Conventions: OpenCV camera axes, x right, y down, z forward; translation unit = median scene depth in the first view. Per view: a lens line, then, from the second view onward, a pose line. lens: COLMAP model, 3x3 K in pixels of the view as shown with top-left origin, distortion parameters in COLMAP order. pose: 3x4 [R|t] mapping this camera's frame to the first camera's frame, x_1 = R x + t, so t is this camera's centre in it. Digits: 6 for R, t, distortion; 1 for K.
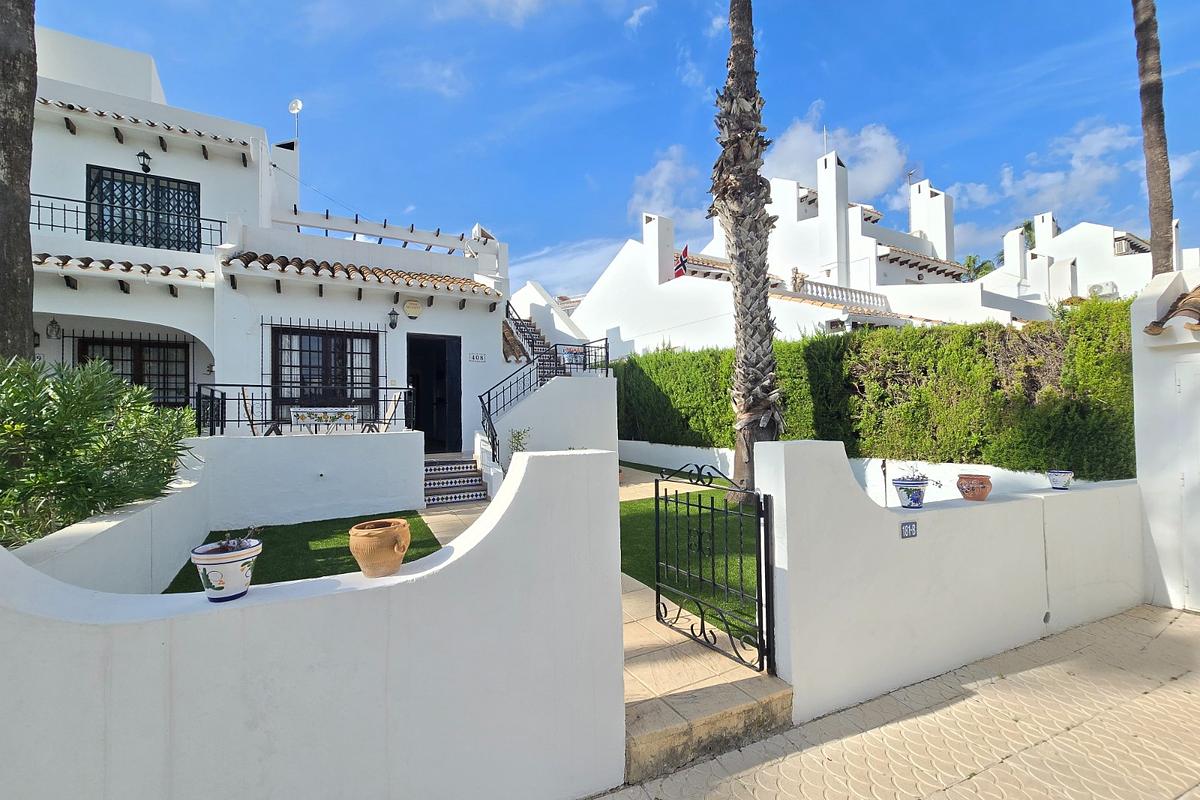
lens RADIAL K [[487.7, 0, 600.0], [0, 487.7, 400.0], [0, 0, 1]] dist [-0.014150, -0.000121]
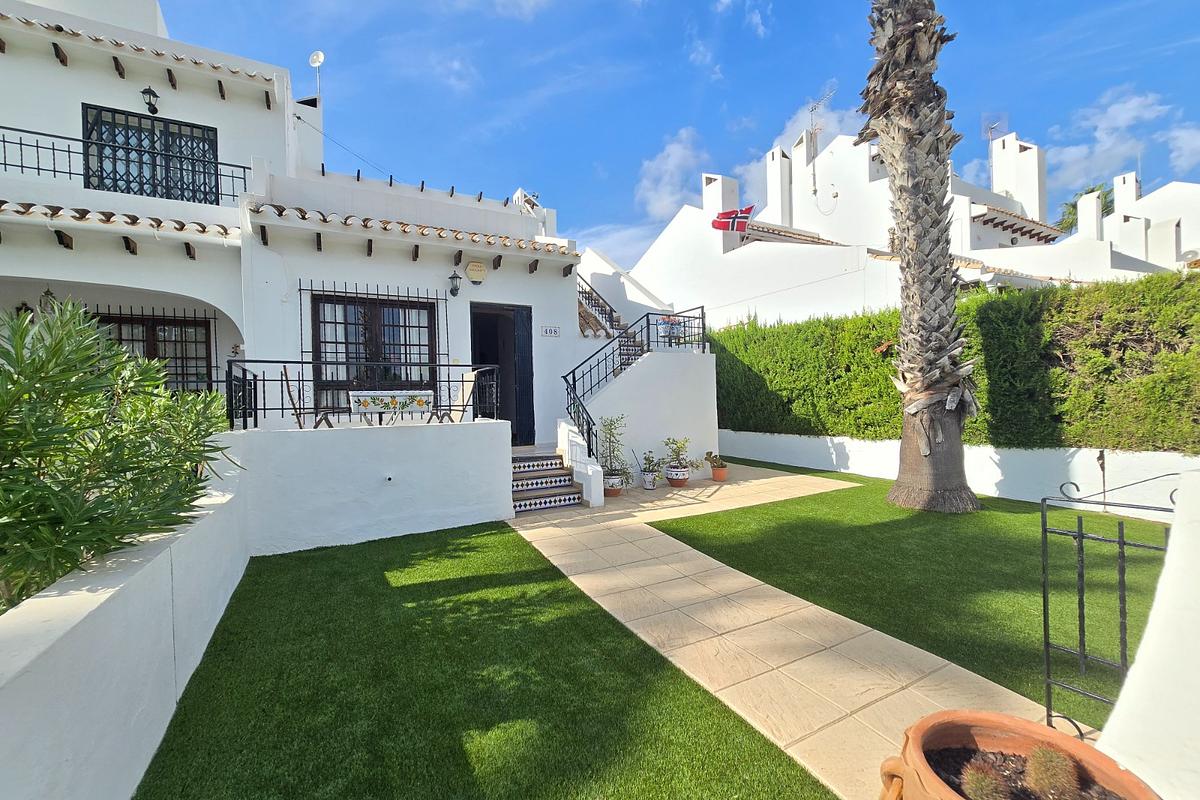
lens RADIAL K [[491.9, 0, 600.0], [0, 491.9, 400.0], [0, 0, 1]] dist [-0.012341, 0.000009]
pose [[0.999565, -0.012524, -0.026698, -0.172272], [0.013165, 0.999625, 0.023997, 0.012848], [0.026387, -0.024338, 0.999355, 0.187600]]
